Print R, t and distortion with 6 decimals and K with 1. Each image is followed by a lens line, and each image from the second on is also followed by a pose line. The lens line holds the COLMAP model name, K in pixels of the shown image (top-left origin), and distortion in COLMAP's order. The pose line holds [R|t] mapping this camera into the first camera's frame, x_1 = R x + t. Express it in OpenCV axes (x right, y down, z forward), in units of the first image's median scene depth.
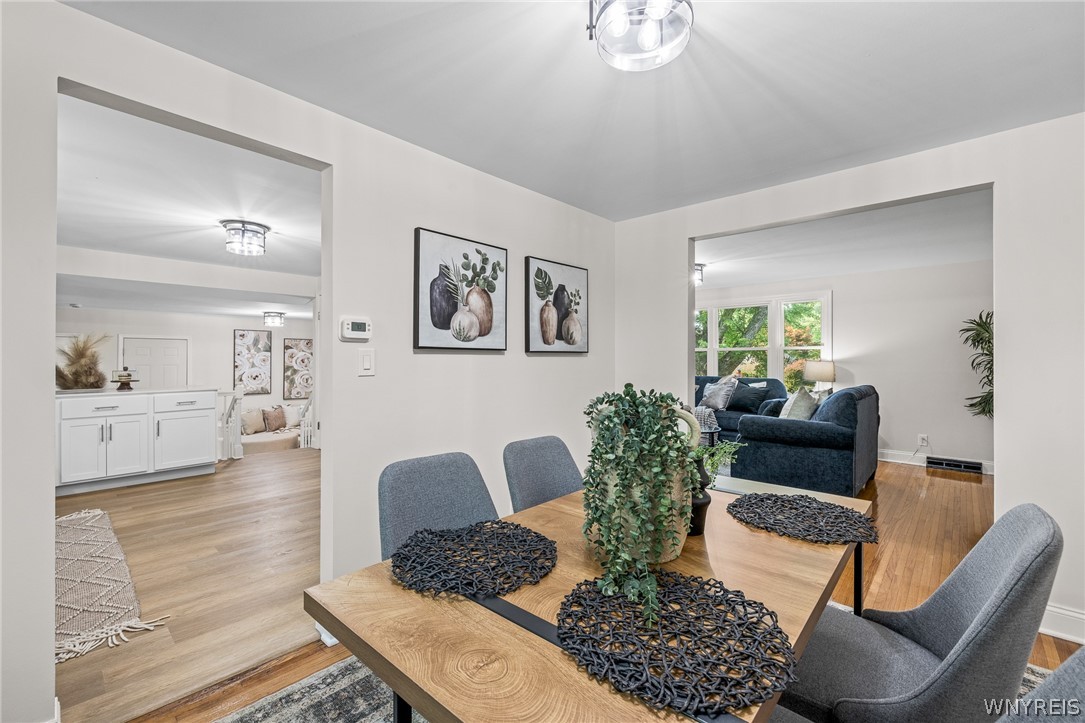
lens RADIAL K [[457.8, 0, 543.5], [0, 457.8, 355.2], [0, 0, 1]] dist [0.001547, -0.000042]
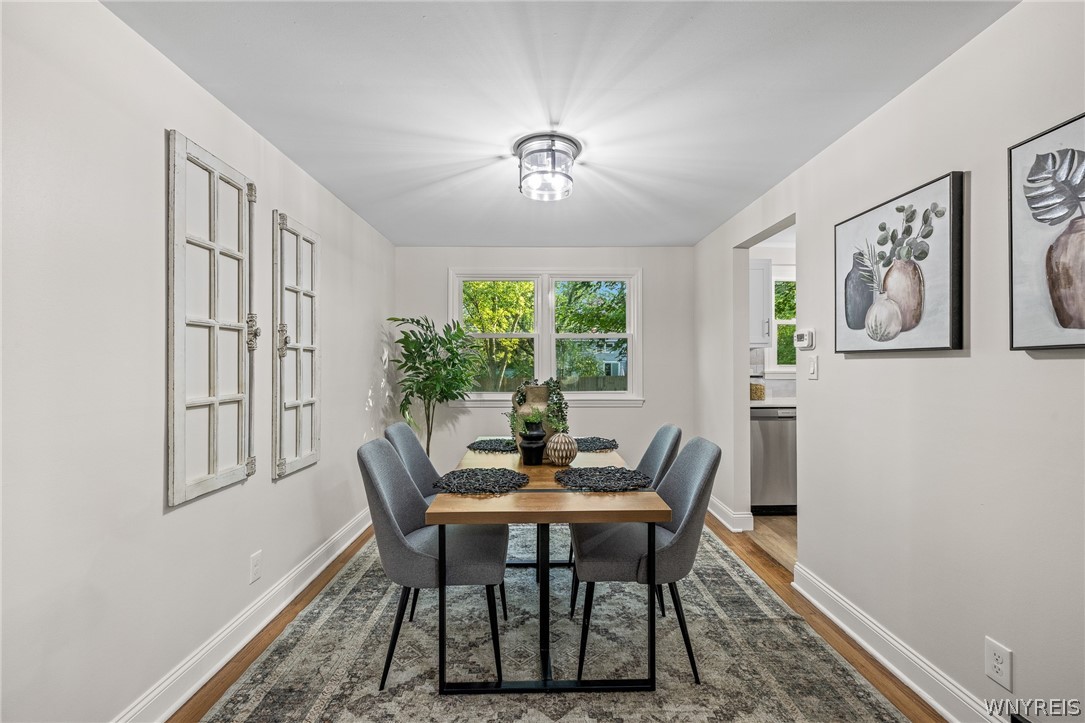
lens RADIAL K [[457.8, 0, 541.0], [0, 457.8, 363.0], [0, 0, 1]] dist [0.001547, -0.000042]
pose [[-0.733599, -0.004099, -0.679570, 0.406868], [0.004436, 0.999932, -0.010820, 0.006216], [0.679568, -0.010952, -0.733531, 0.637133]]
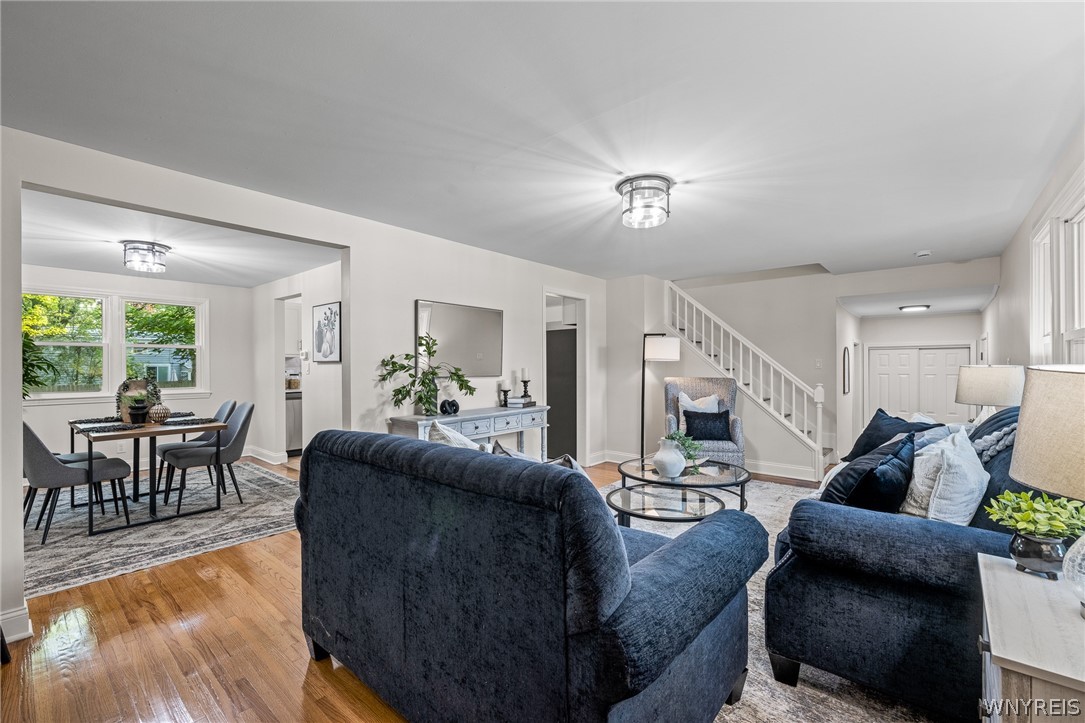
lens RADIAL K [[457.8, 0, 541.8], [0, 457.8, 366.3], [0, 0, 1]] dist [0.001547, -0.000042]
pose [[0.030953, -0.004143, -0.999512, 0.966467], [0.012733, 0.999912, -0.003751, 0.013105], [0.999440, -0.012610, 0.031003, 1.005937]]
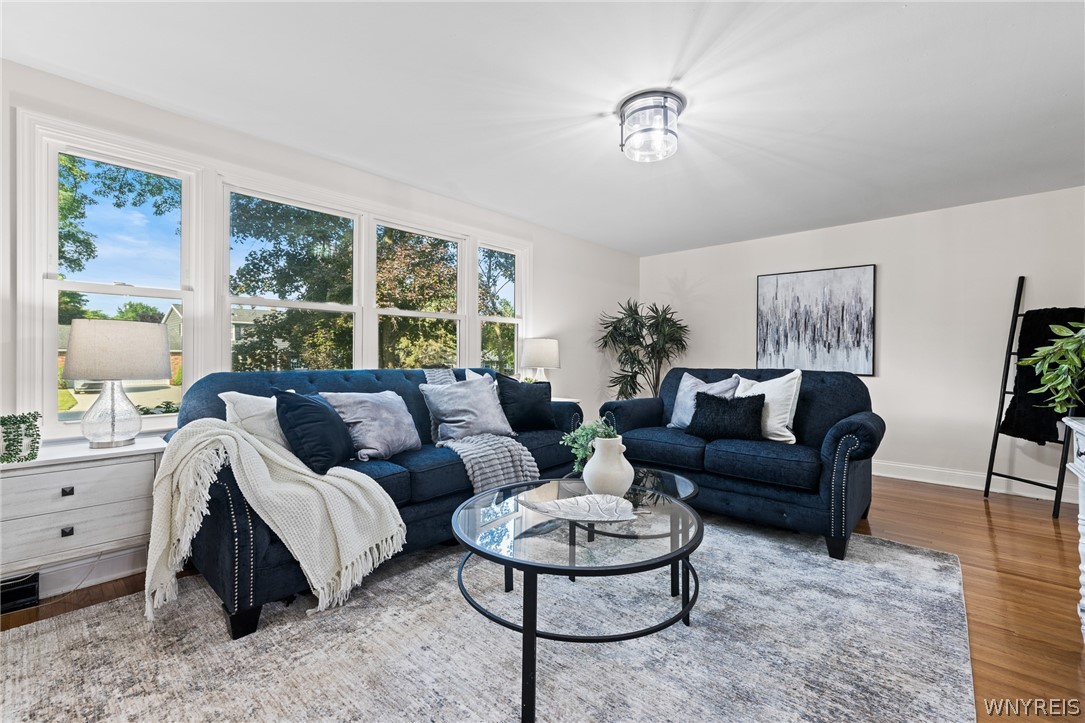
lens RADIAL K [[457.8, 0, 550.8], [0, 457.8, 358.0], [0, 0, 1]] dist [0.001547, -0.000042]
pose [[-0.022612, -0.001146, 0.999744, -0.116291], [-0.014754, 0.999891, 0.000813, 0.047635], [-0.999635, -0.014732, -0.022626, 1.276584]]
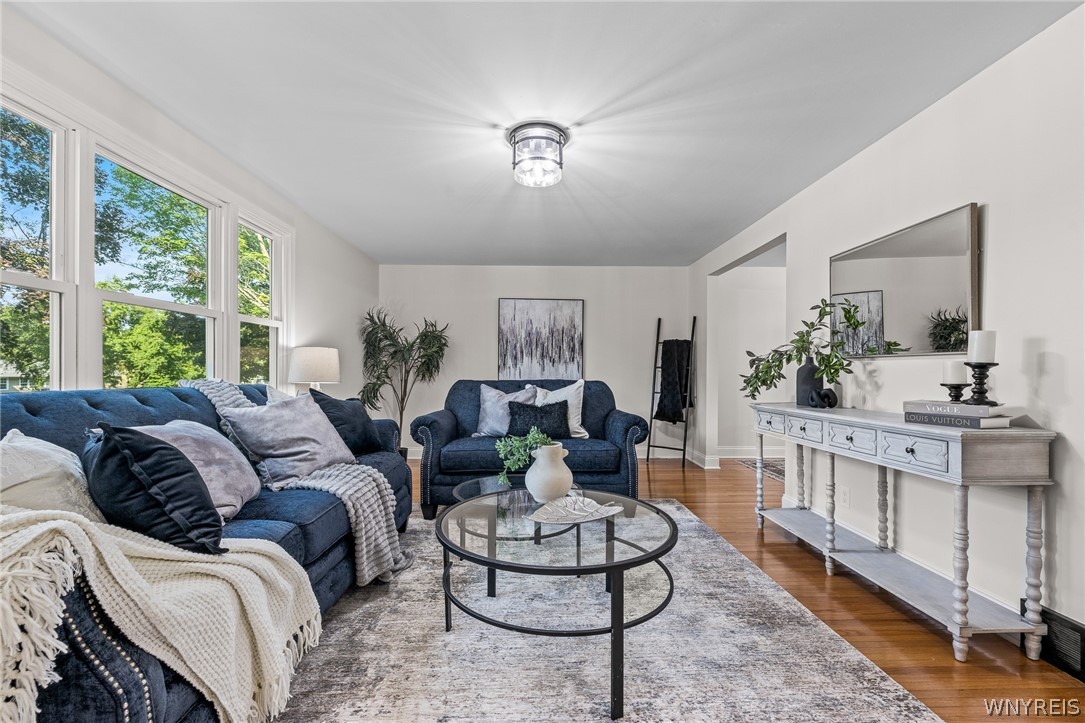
lens RADIAL K [[457.8, 0, 540.5], [0, 457.8, 375.9], [0, 0, 1]] dist [0.001547, -0.000042]
pose [[-0.699637, -0.007443, 0.714459, -0.009481], [-0.009928, 0.999950, 0.000695, 0.053167], [-0.714429, -0.006607, -0.699677, 1.528186]]
